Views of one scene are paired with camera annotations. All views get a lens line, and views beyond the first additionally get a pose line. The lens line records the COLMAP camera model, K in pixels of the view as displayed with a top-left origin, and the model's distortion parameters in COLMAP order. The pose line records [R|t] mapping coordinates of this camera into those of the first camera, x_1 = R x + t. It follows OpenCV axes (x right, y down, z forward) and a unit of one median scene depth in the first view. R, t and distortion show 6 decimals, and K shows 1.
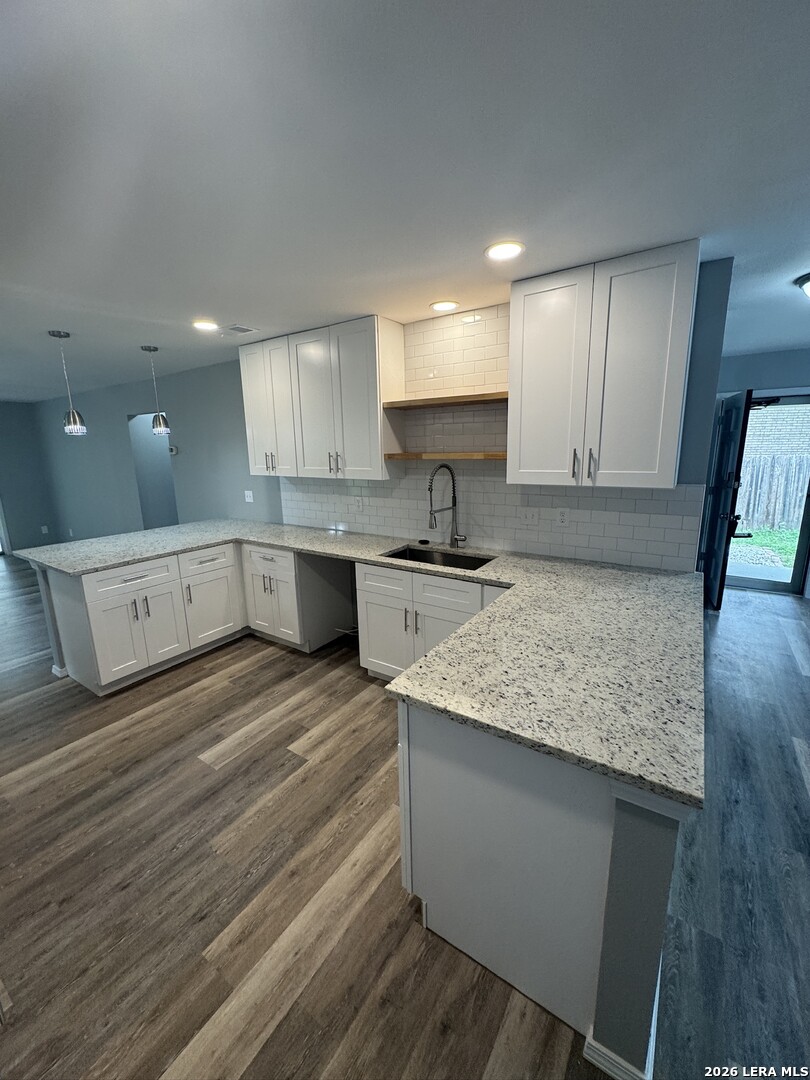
lens RADIAL K [[431.0, 0, 405.4], [0, 431.0, 538.6], [0, 0, 1]] dist [-0.002076, 0.000347]
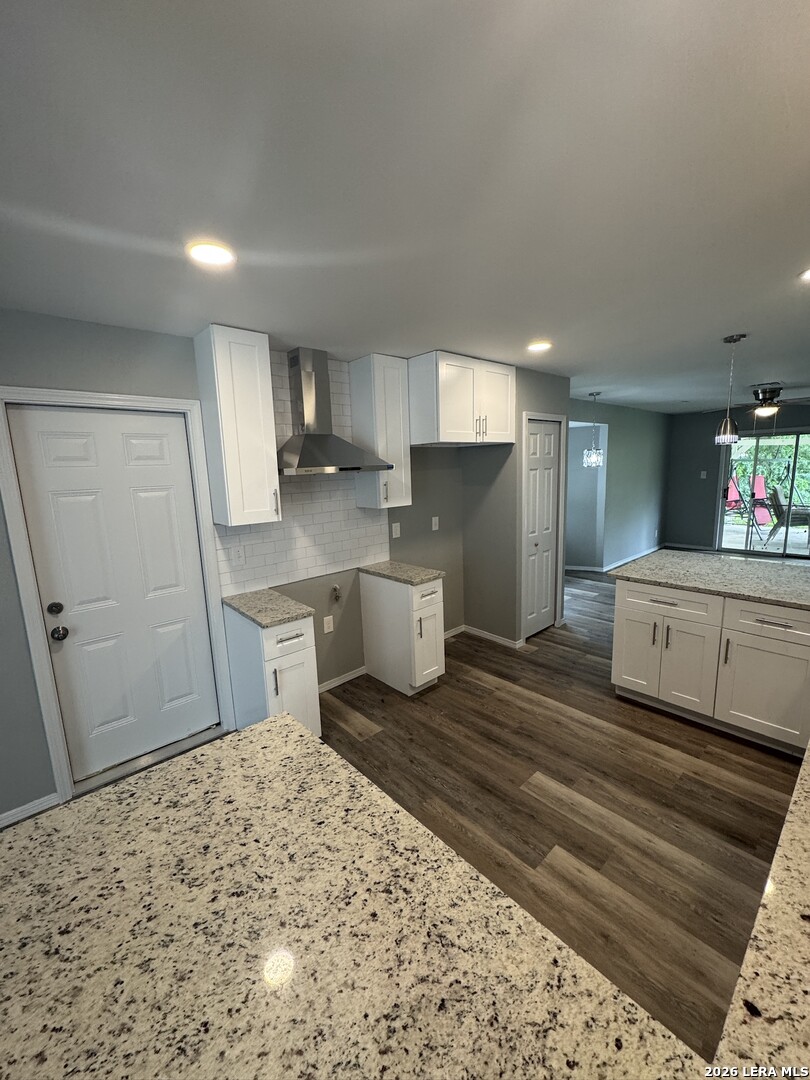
lens RADIAL K [[431.0, 0, 405.4], [0, 431.0, 538.6], [0, 0, 1]] dist [-0.002076, 0.000347]
pose [[-0.245711, 0.186357, -0.951261, 0.426185], [-0.163161, 0.959393, 0.230095, -0.189398], [0.955513, 0.211746, -0.205327, 0.733538]]
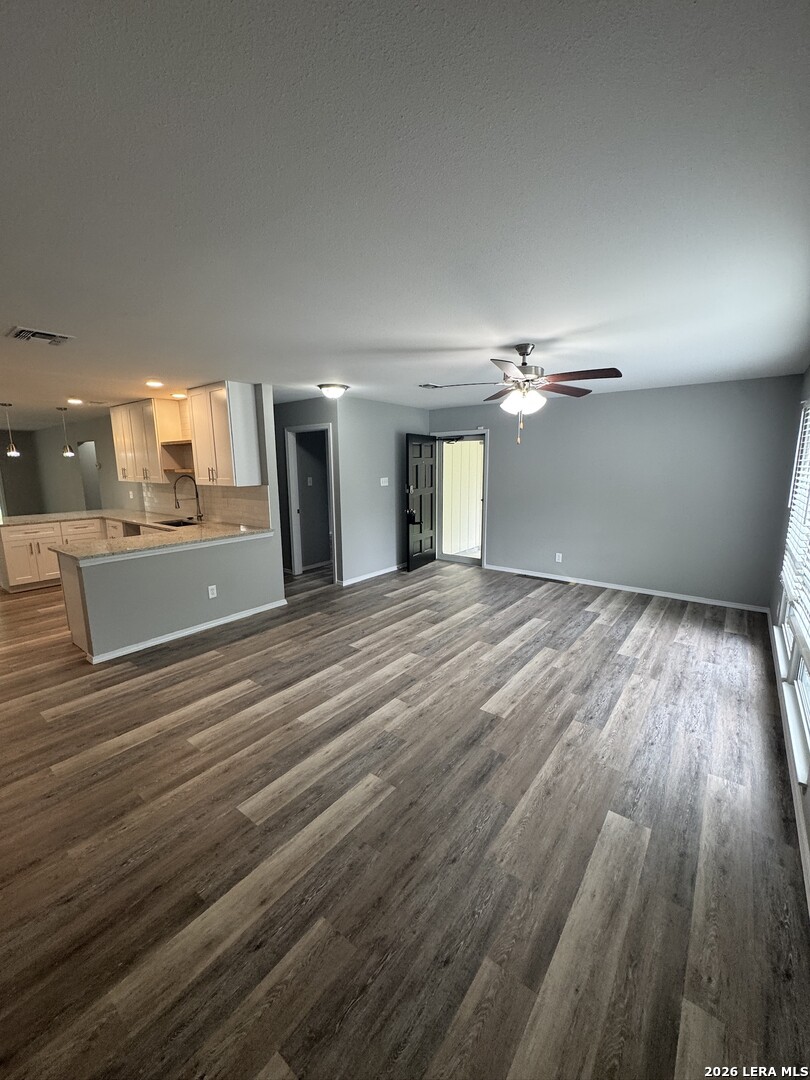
lens RADIAL K [[431.0, 0, 405.4], [0, 431.0, 538.6], [0, 0, 1]] dist [-0.002076, 0.000347]
pose [[0.997708, 0.022805, -0.063708, 1.321439], [-0.025186, 0.999004, -0.036828, 0.172020], [0.062805, 0.038348, 0.997289, -0.918765]]
